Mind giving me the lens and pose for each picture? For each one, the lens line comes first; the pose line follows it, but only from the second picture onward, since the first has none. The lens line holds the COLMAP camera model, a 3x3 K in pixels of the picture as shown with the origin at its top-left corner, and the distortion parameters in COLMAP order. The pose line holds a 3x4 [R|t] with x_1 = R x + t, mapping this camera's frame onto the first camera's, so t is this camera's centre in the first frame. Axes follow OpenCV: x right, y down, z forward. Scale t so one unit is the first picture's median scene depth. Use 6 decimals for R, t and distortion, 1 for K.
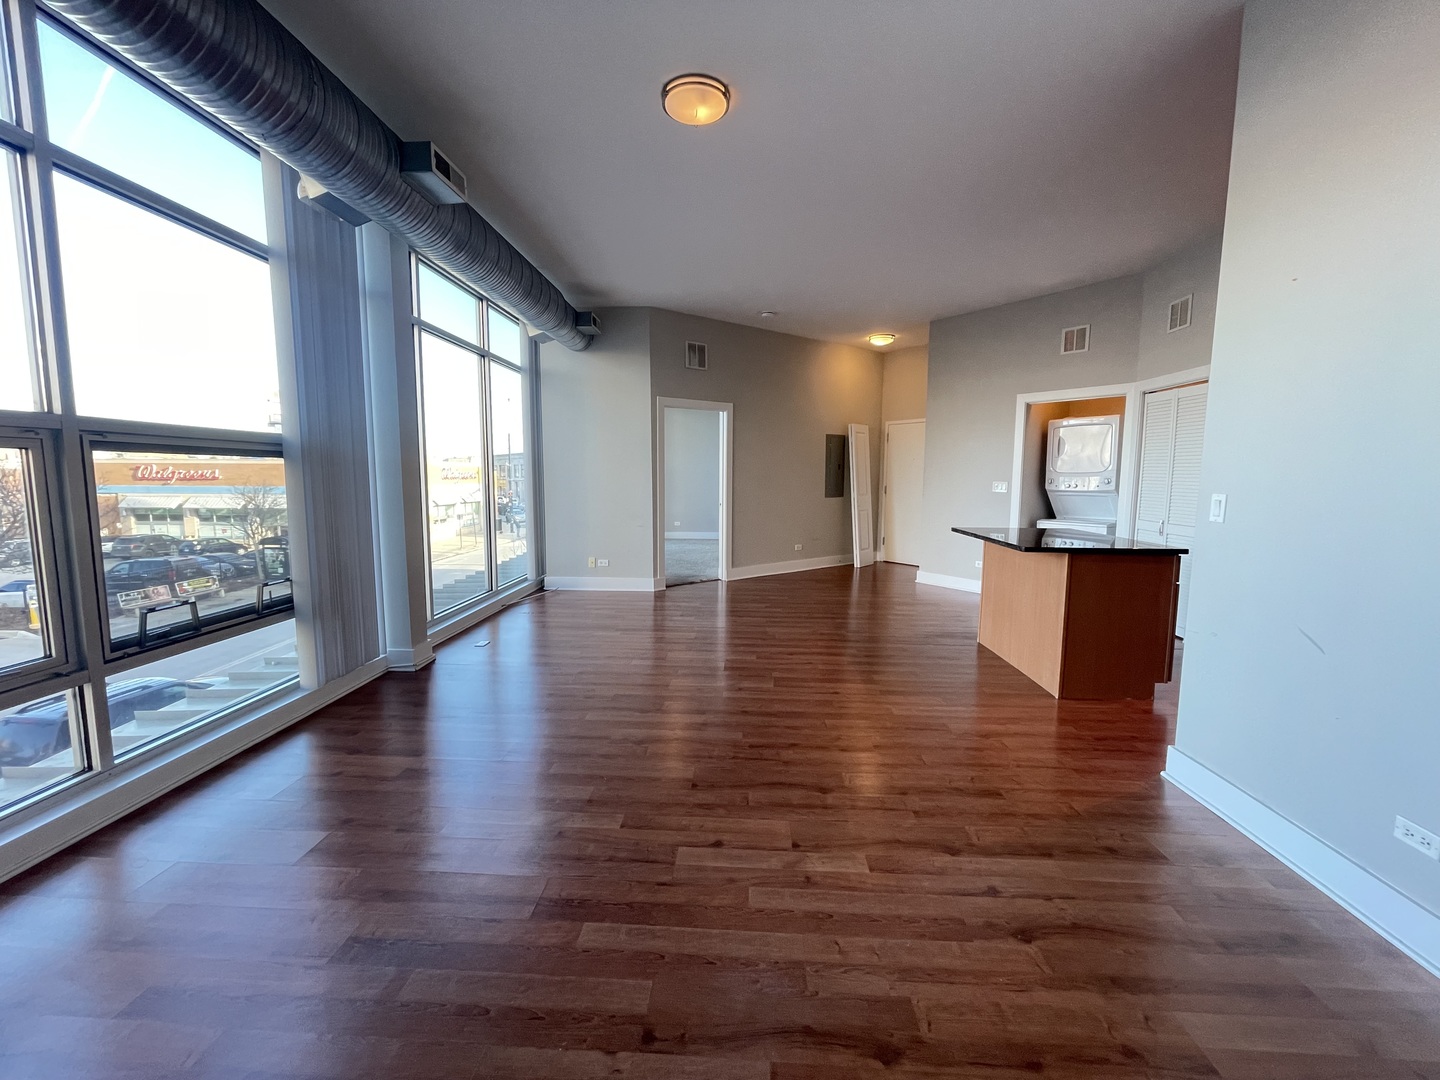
lens RADIAL K [[584.5, 0, 720.0], [0, 584.5, 540.0], [0, 0, 1]] dist [-0.007782, -0.000033]
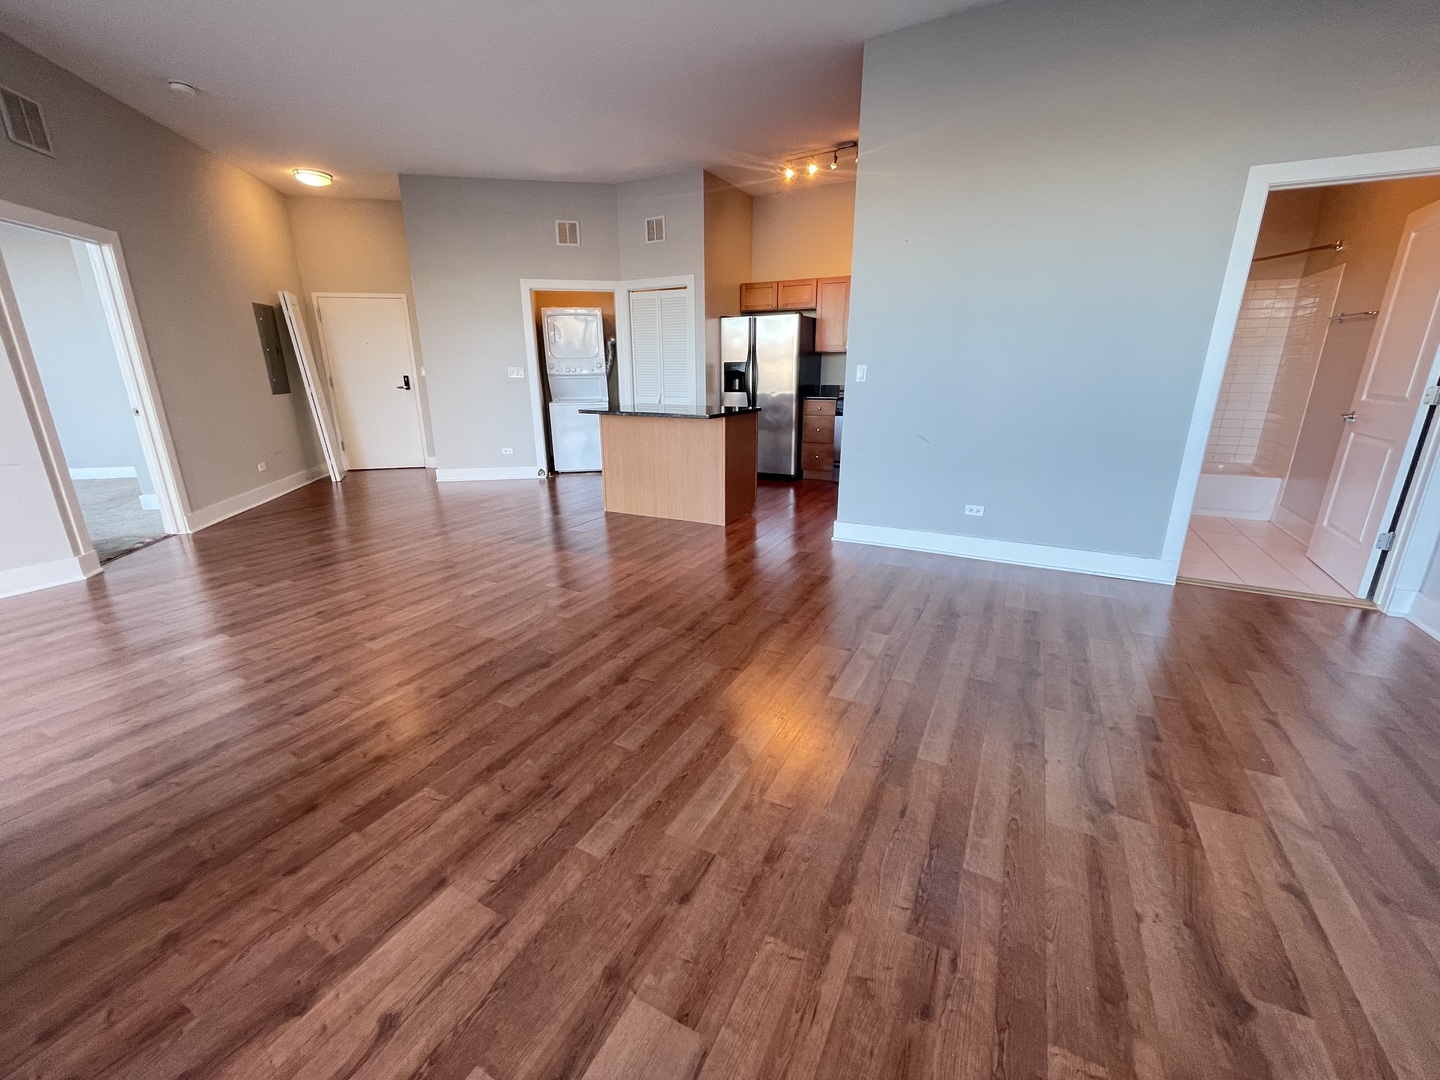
lens RADIAL K [[582.3, 0, 712.3], [0, 582.3, 538.1], [0, 0, 1]] dist [-0.000347, 0.000248]
pose [[0.423599, -0.262672, 0.866930, -0.387887], [0.111063, 0.964874, 0.238080, -0.017477], [-0.899016, -0.004567, 0.437893, 0.267896]]
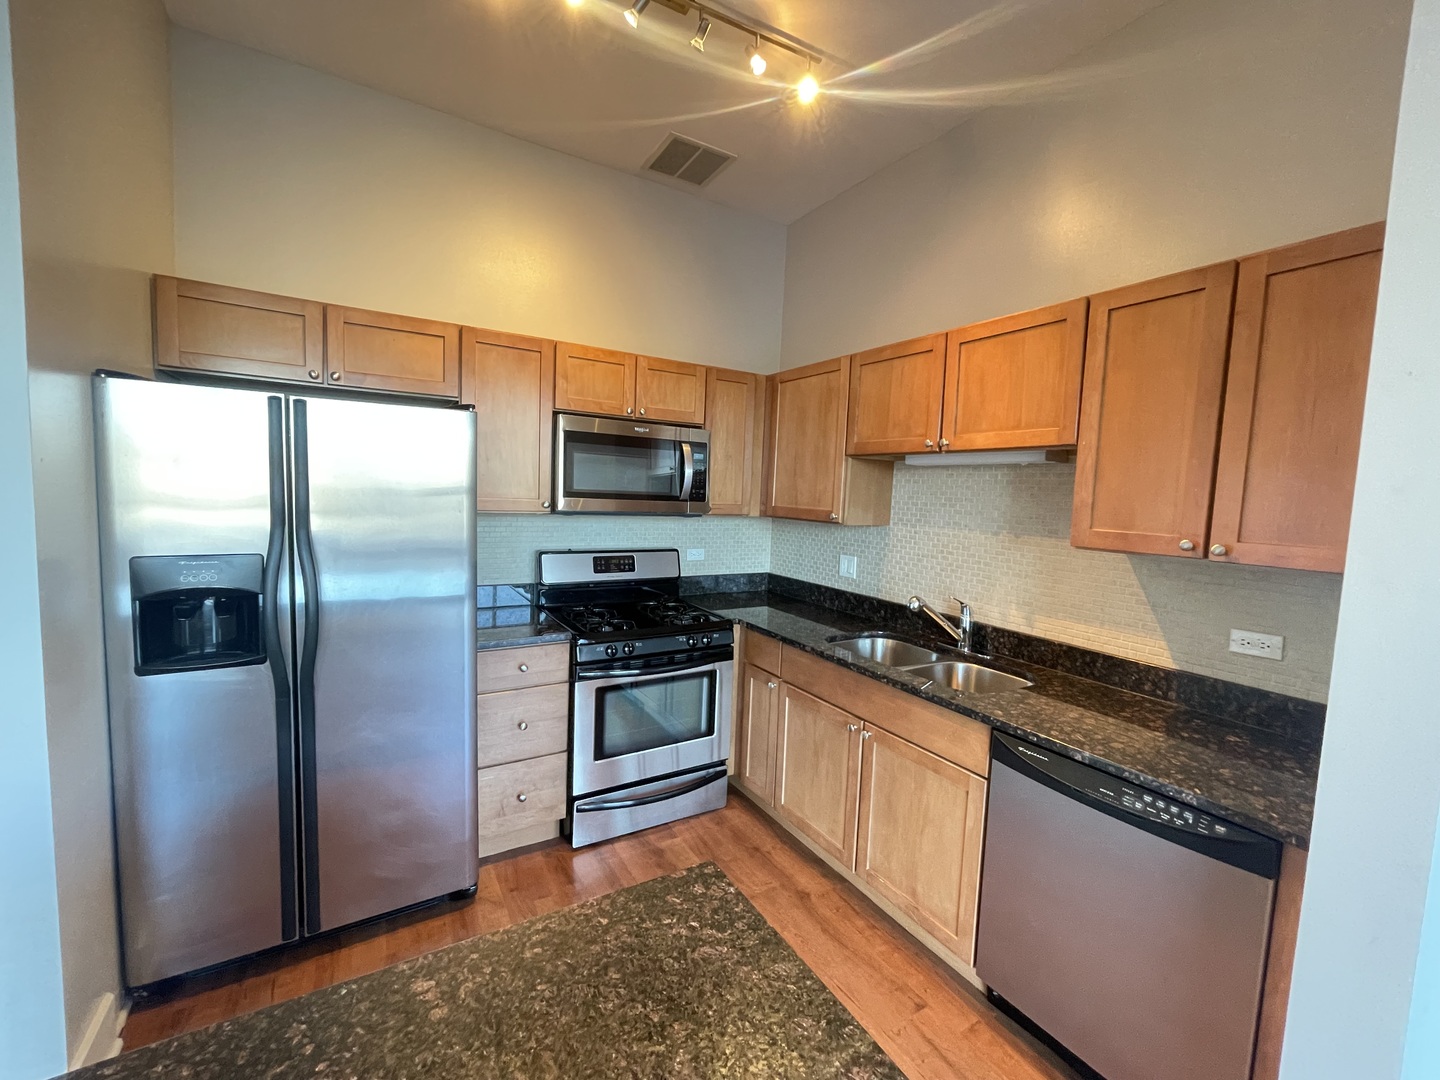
lens RADIAL K [[574.0, 0, 718.9], [0, 574.0, 537.2], [0, 0, 1]] dist [-0.000157, -0.000010]
pose [[-0.554269, -0.093904, 0.827023, 0.343591], [0.053872, 0.987485, 0.148228, -0.111203], [-0.830592, 0.126712, -0.542274, 0.671939]]
